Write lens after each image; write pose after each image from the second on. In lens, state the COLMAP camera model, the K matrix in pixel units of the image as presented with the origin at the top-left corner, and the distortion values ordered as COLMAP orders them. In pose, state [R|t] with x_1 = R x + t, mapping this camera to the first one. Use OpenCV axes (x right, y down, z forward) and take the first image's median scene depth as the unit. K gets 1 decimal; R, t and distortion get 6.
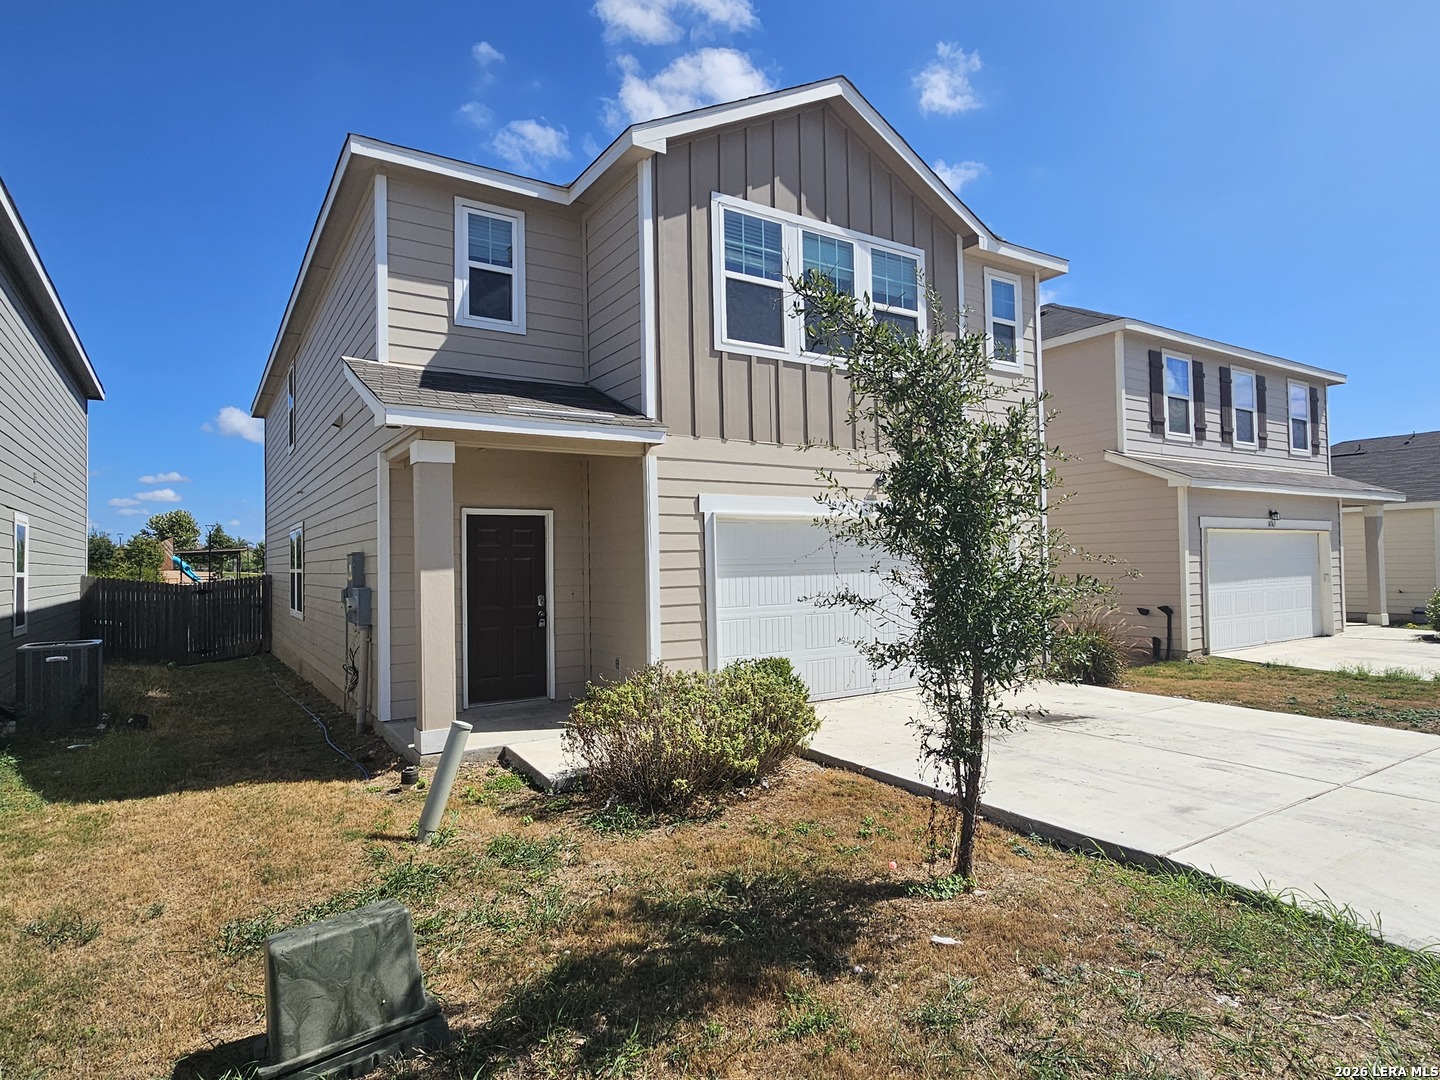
lens RADIAL K [[817.2, 0, 717.6], [0, 817.2, 537.4], [0, 0, 1]] dist [-0.013776, 0.001572]
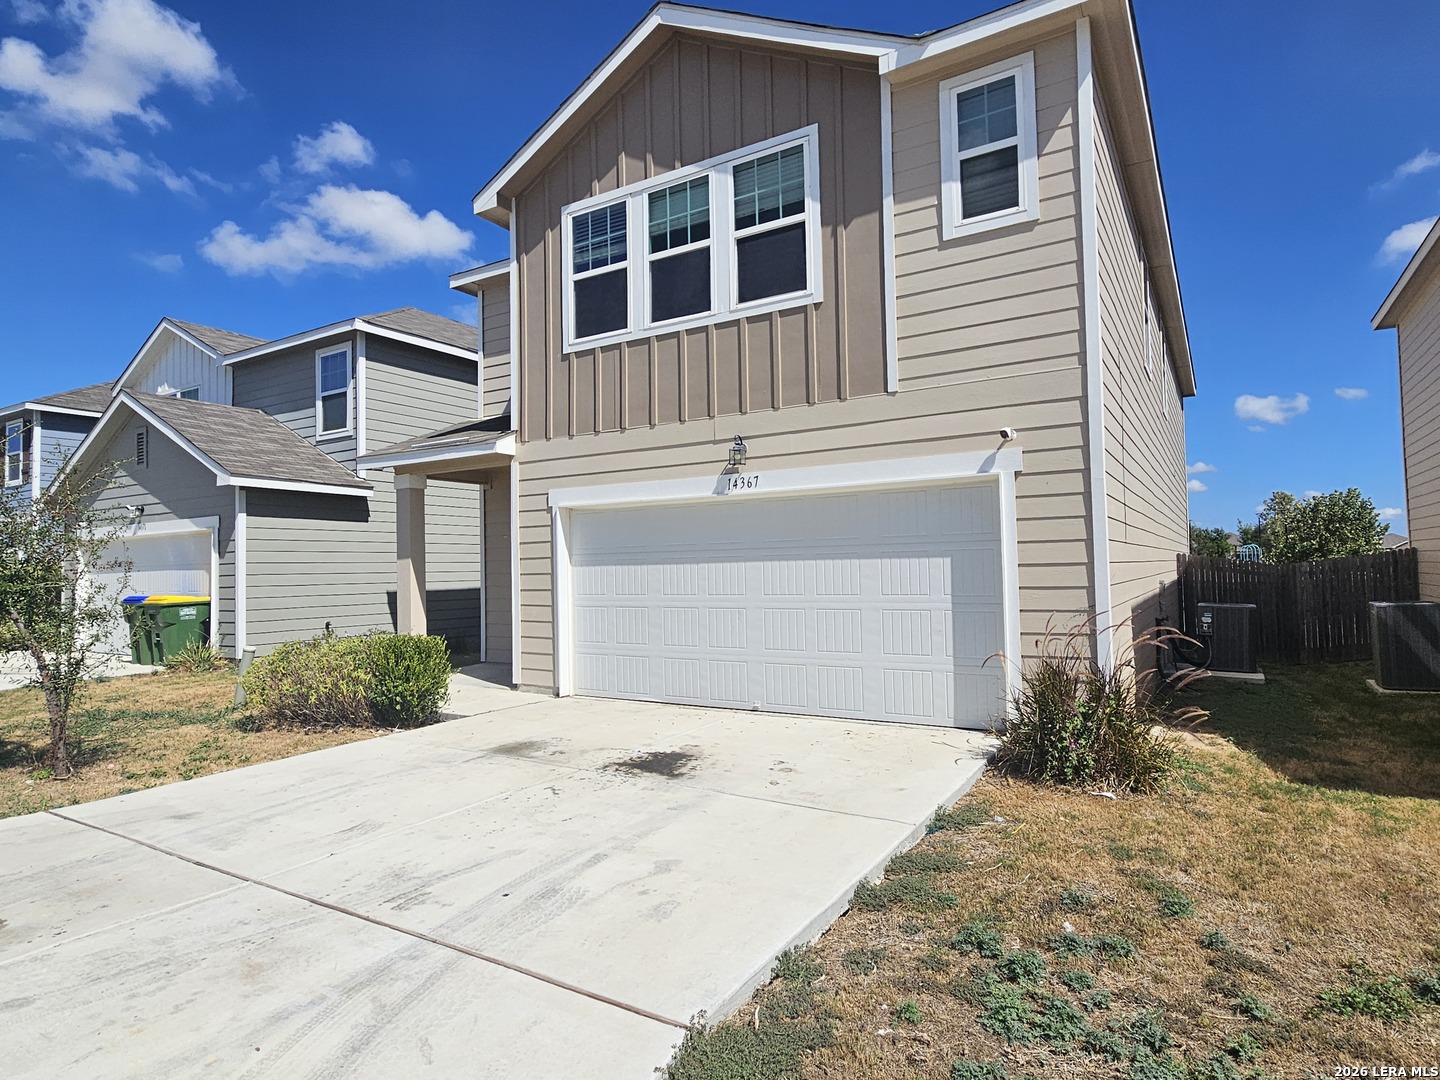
lens RADIAL K [[817.2, 0, 713.5], [0, 817.2, 539.0], [0, 0, 1]] dist [-0.013776, 0.001572]
pose [[0.424291, -0.021190, -0.905278, 1.027614], [0.037075, 0.999294, -0.006014, 0.026656], [0.904767, -0.031012, 0.424777, 0.701198]]
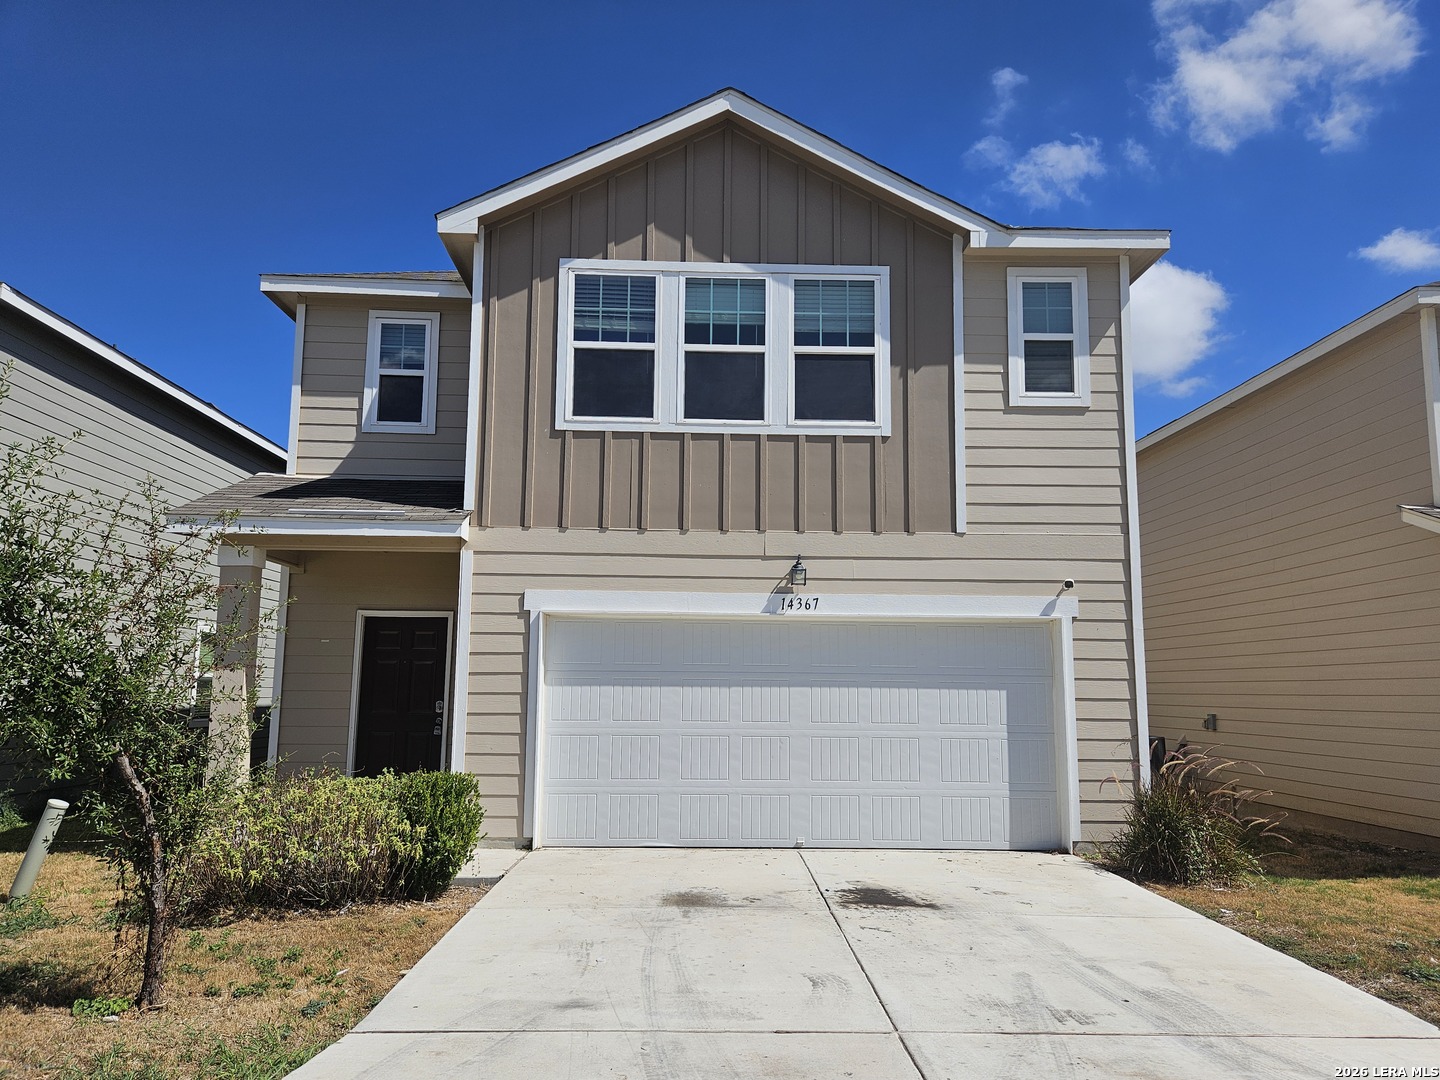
lens RADIAL K [[1012.2, 0, 709.1], [0, 1012.2, 562.2], [0, 0, 1]] dist [0.042290, -0.007556]
pose [[0.852299, -0.039925, -0.521529, 0.704358], [-0.011165, 0.995467, -0.094453, 0.018757], [0.522936, 0.086325, 0.847990, 0.150928]]
